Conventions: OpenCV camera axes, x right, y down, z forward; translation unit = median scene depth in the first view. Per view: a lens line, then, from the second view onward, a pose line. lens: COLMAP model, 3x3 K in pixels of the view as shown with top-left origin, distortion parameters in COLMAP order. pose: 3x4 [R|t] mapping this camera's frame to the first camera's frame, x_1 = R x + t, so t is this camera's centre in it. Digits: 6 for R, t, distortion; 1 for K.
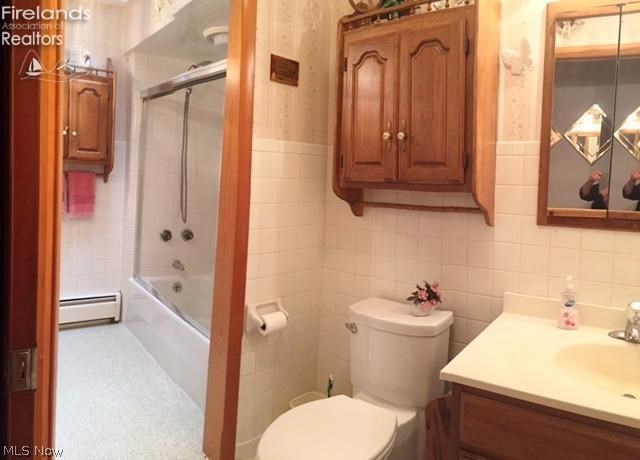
lens RADIAL K [[645.1, 0, 318.8], [0, 645.1, 228.7], [0, 0, 1]] dist [-0.090622, 0.000000]
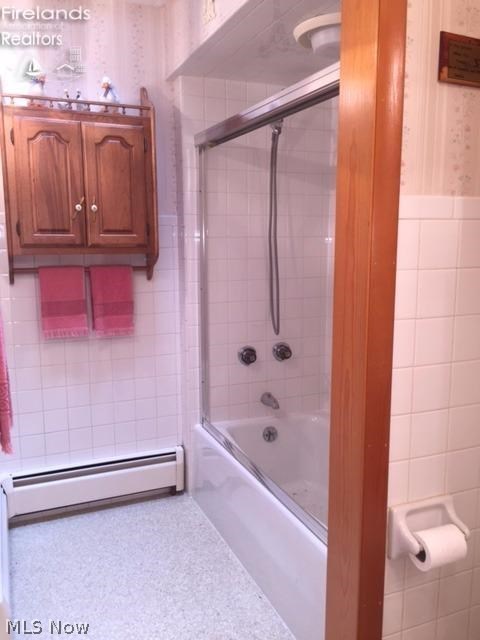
lens RADIAL K [[536.8, 0, 236.5], [0, 536.8, 317.4], [0, 0, 1]] dist [0.088618, 0.007921]
pose [[0.935738, -0.058653, -0.347784, -0.059874], [0.054801, 0.998278, -0.020911, -0.017406], [0.348411, 0.000508, 0.937342, 0.502950]]
